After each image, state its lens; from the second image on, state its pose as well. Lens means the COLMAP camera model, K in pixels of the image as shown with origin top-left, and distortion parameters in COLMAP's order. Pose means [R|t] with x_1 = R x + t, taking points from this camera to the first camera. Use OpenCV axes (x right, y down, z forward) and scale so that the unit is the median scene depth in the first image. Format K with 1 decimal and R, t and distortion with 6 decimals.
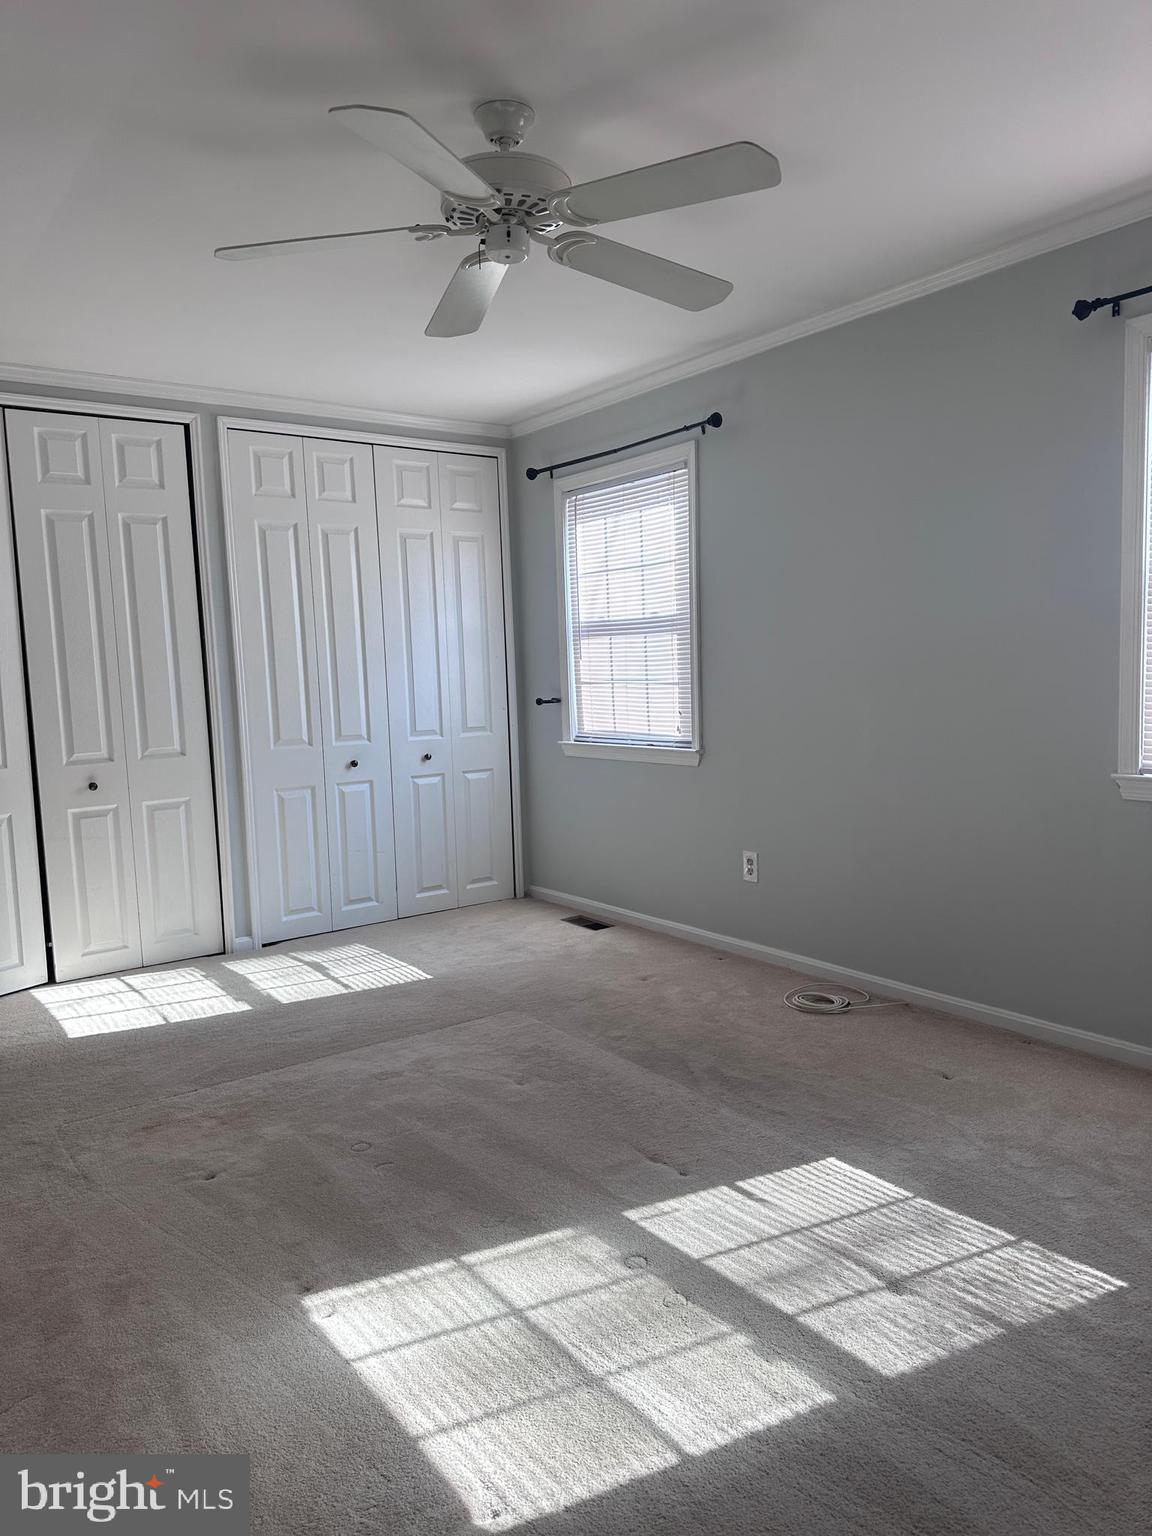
lens RADIAL K [[1079.7, 0, 590.0], [0, 1079.7, 771.8], [0, 0, 1]] dist [0.084888, -0.106257]
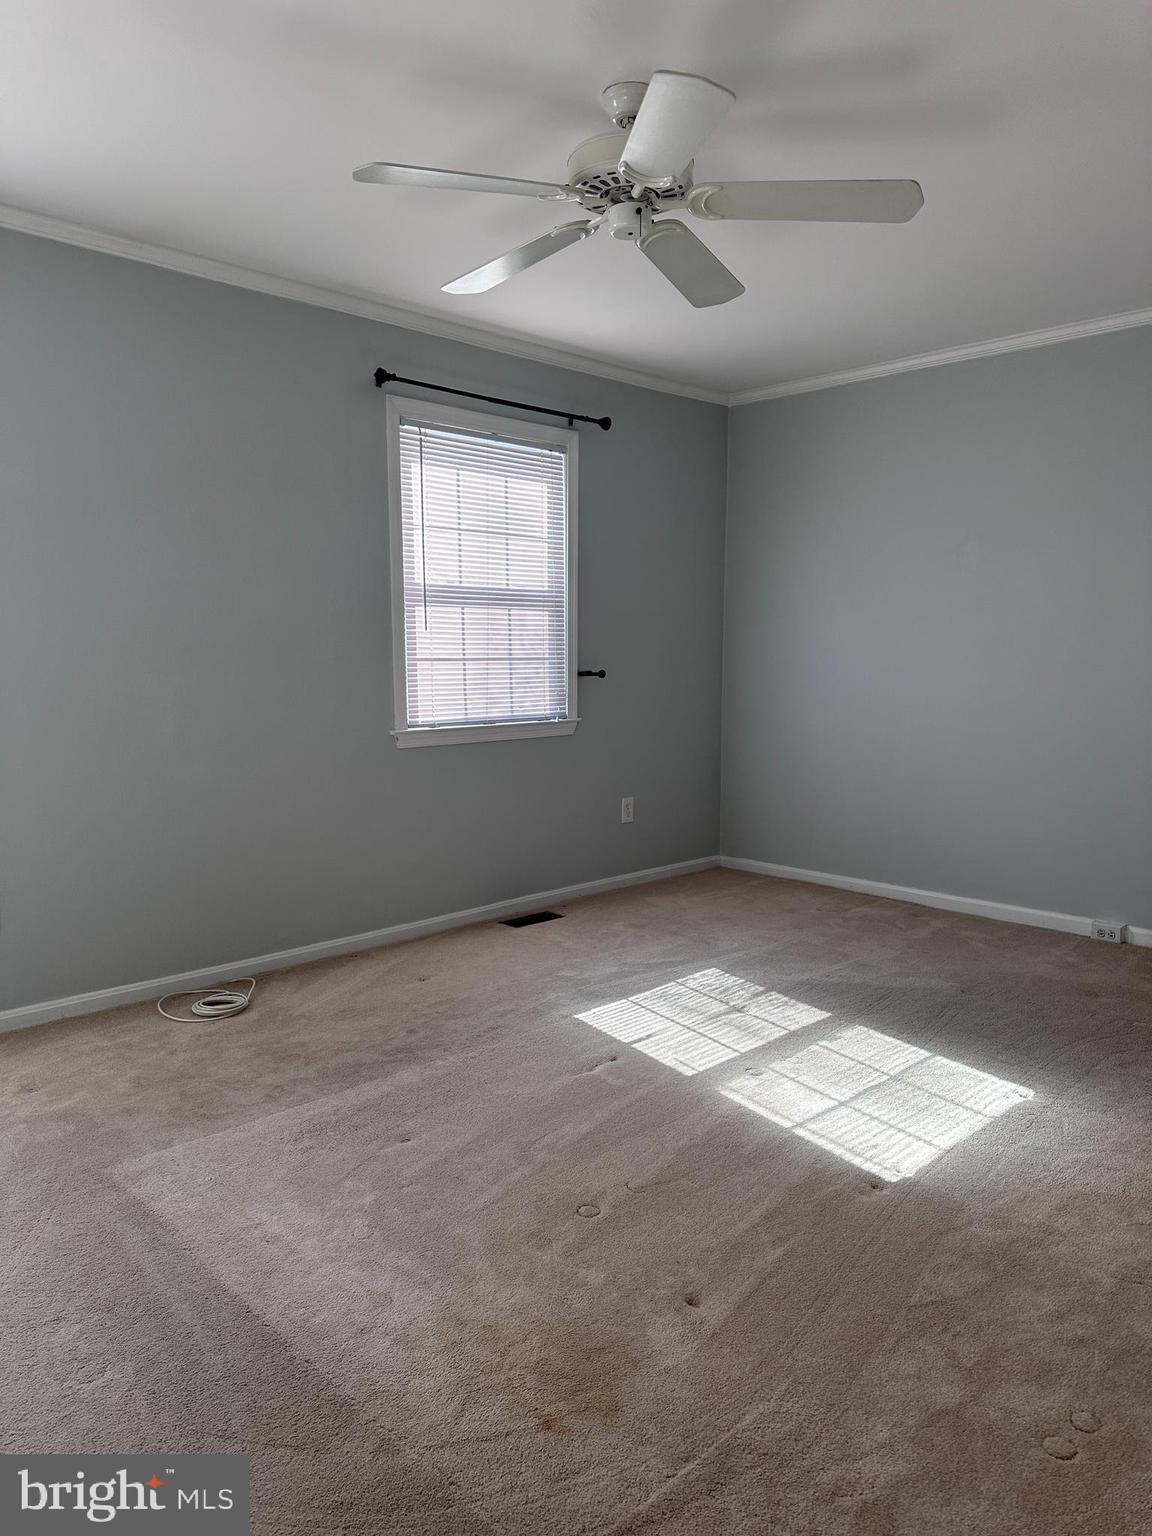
lens RADIAL K [[1079.7, 0, 569.6], [0, 1079.7, 768.5], [0, 0, 1]] dist [0.084888, -0.106257]
pose [[-0.142000, -0.078035, 0.986786, -0.743690], [0.094526, 0.991263, 0.091992, -0.046155], [-0.985343, 0.106340, -0.133383, 0.818814]]
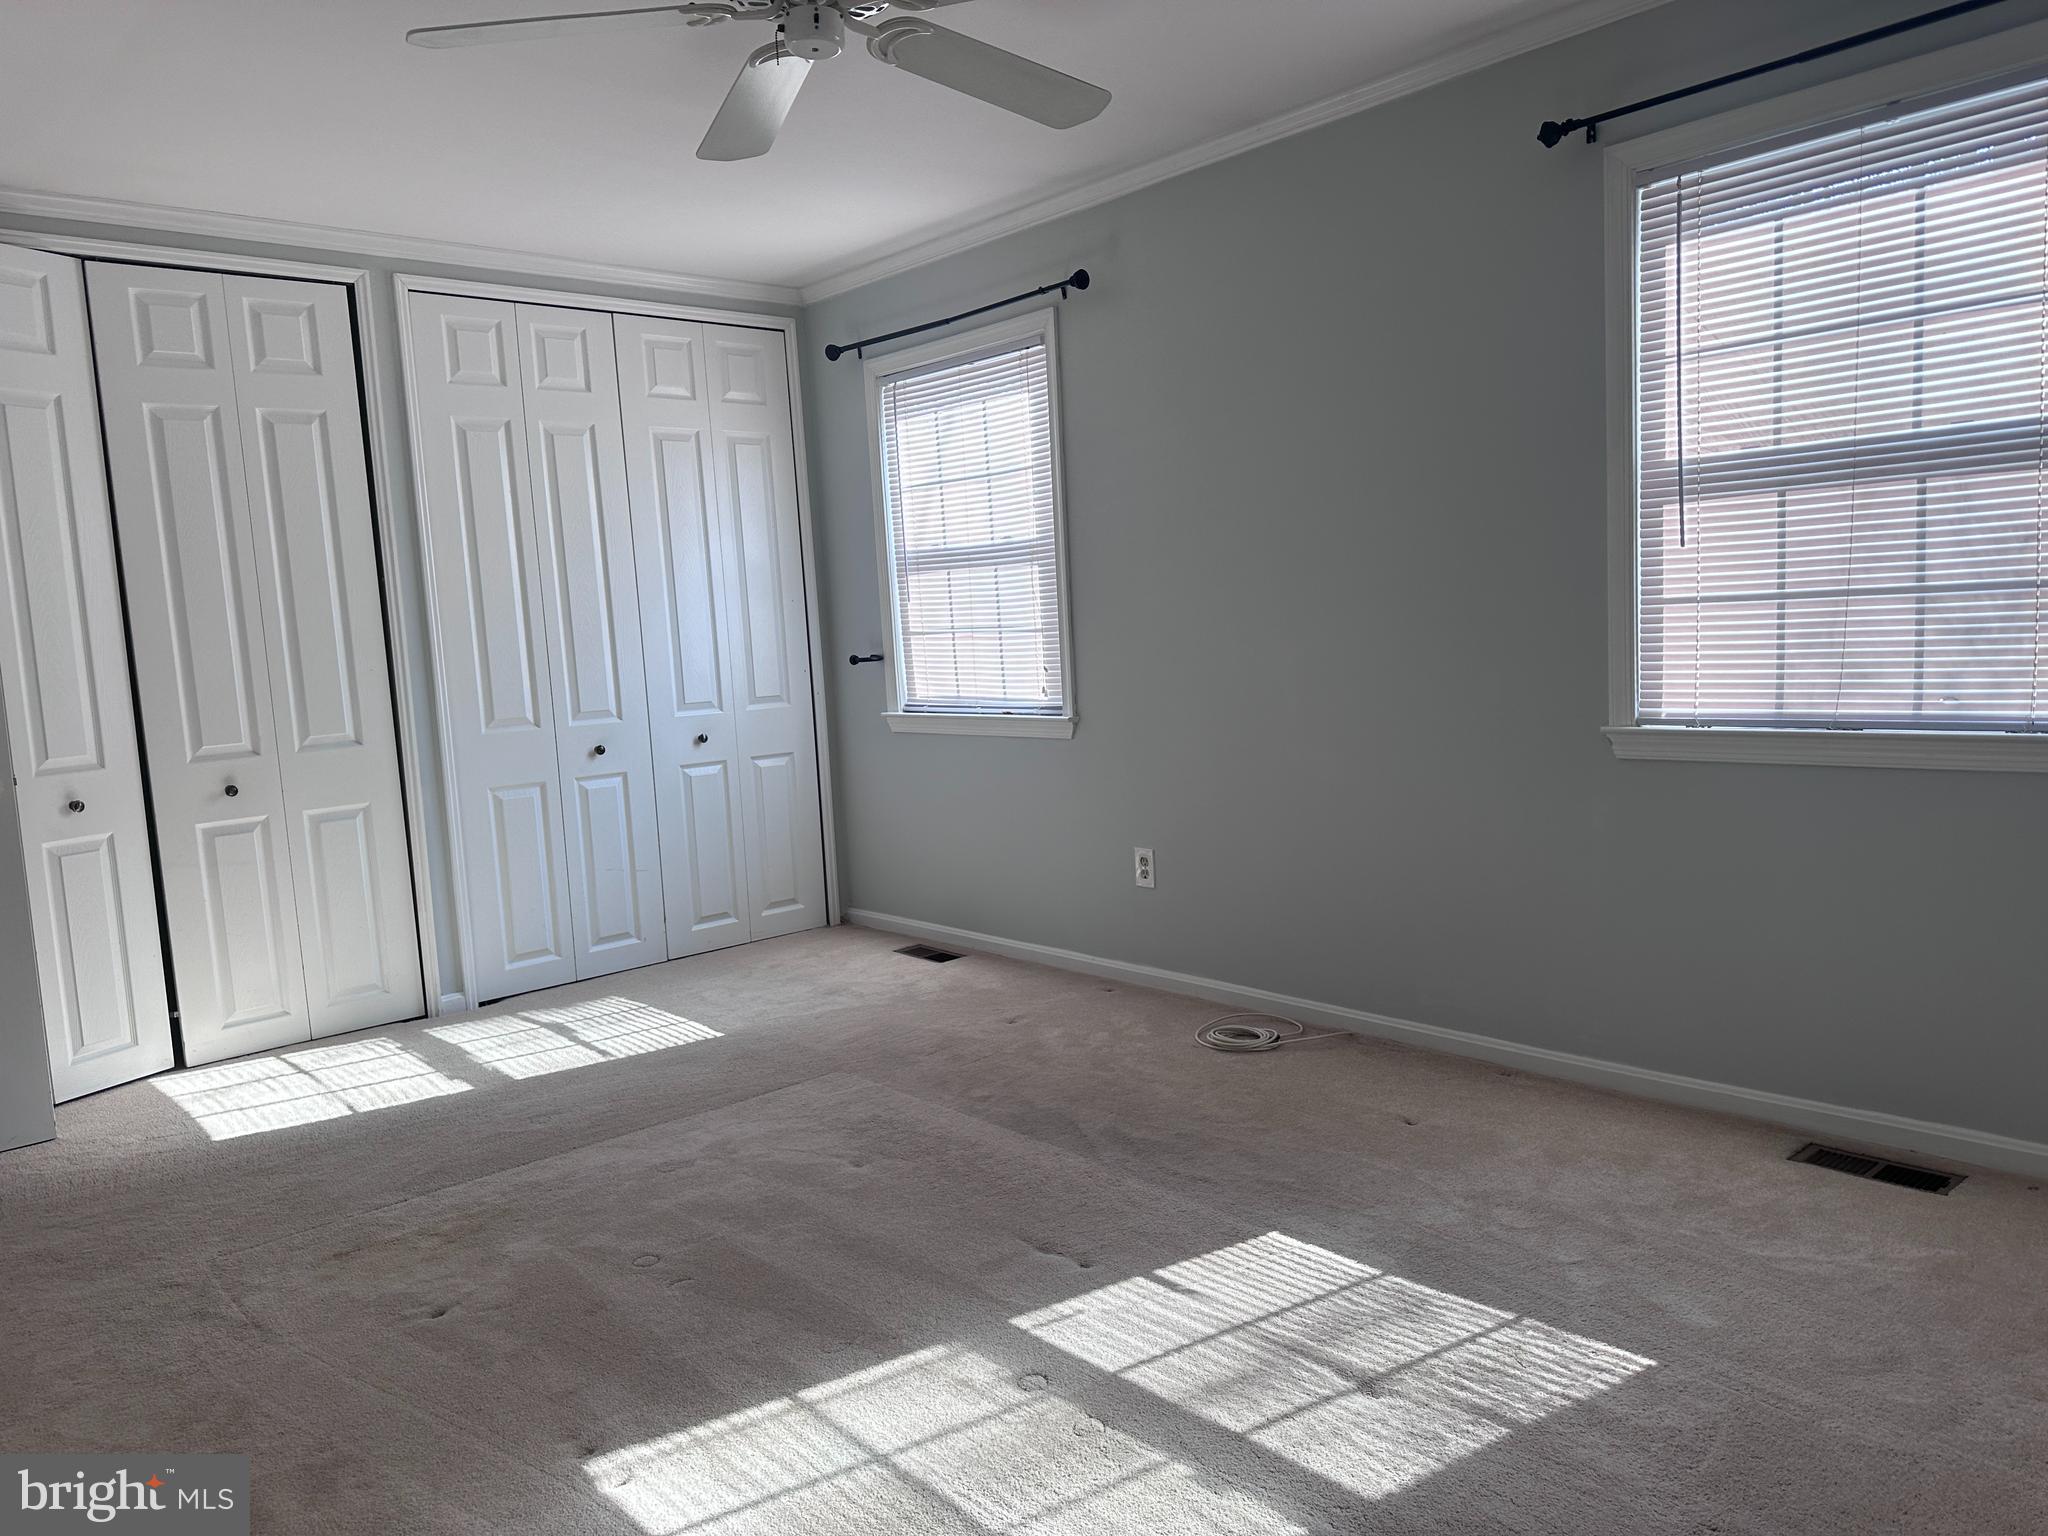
lens RADIAL K [[1439.6, 0, 1046.6], [0, 1439.6, 765.6], [0, 0, 1]] dist [0.084888, -0.106257]
pose [[0.994734, -0.031575, 0.097506, -0.019992], [0.031201, 0.999499, 0.005361, 0.009774], [-0.097626, -0.002290, 0.995221, -0.002542]]
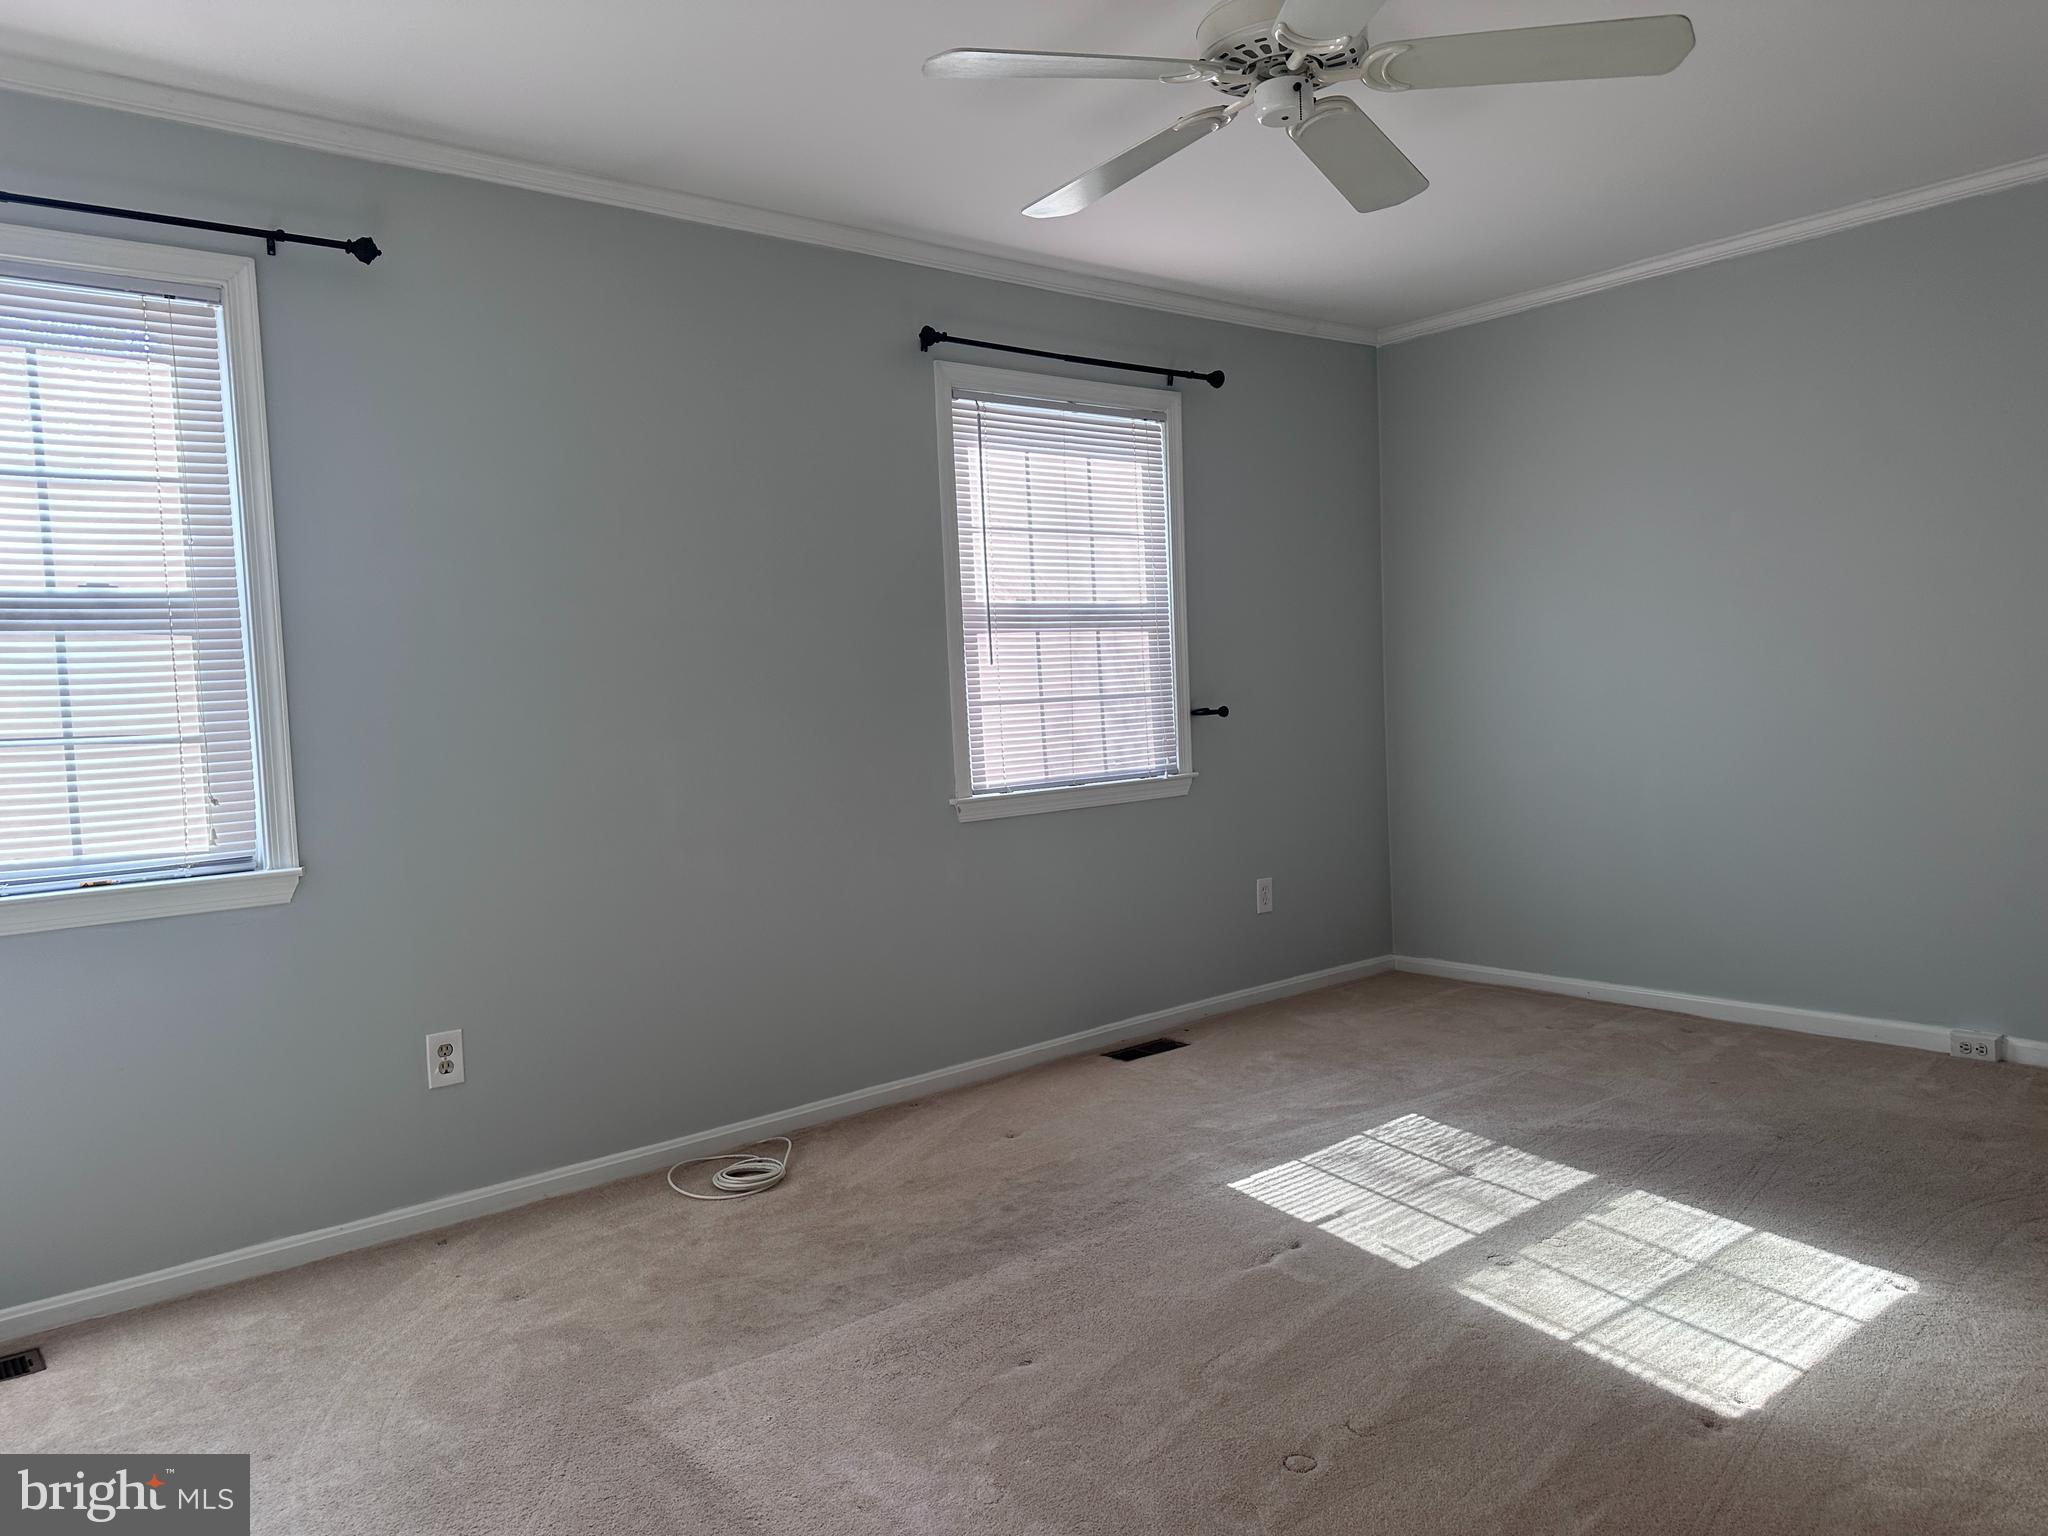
lens RADIAL K [[1439.6, 0, 1021.5], [0, 1439.6, 765.9], [0, 0, 1]] dist [0.084888, -0.106257]
pose [[-0.064127, -0.017242, 0.997793, -0.725110], [0.138873, 0.989968, 0.026032, -0.046493], [-0.988232, 0.140236, -0.061090, 0.858450]]
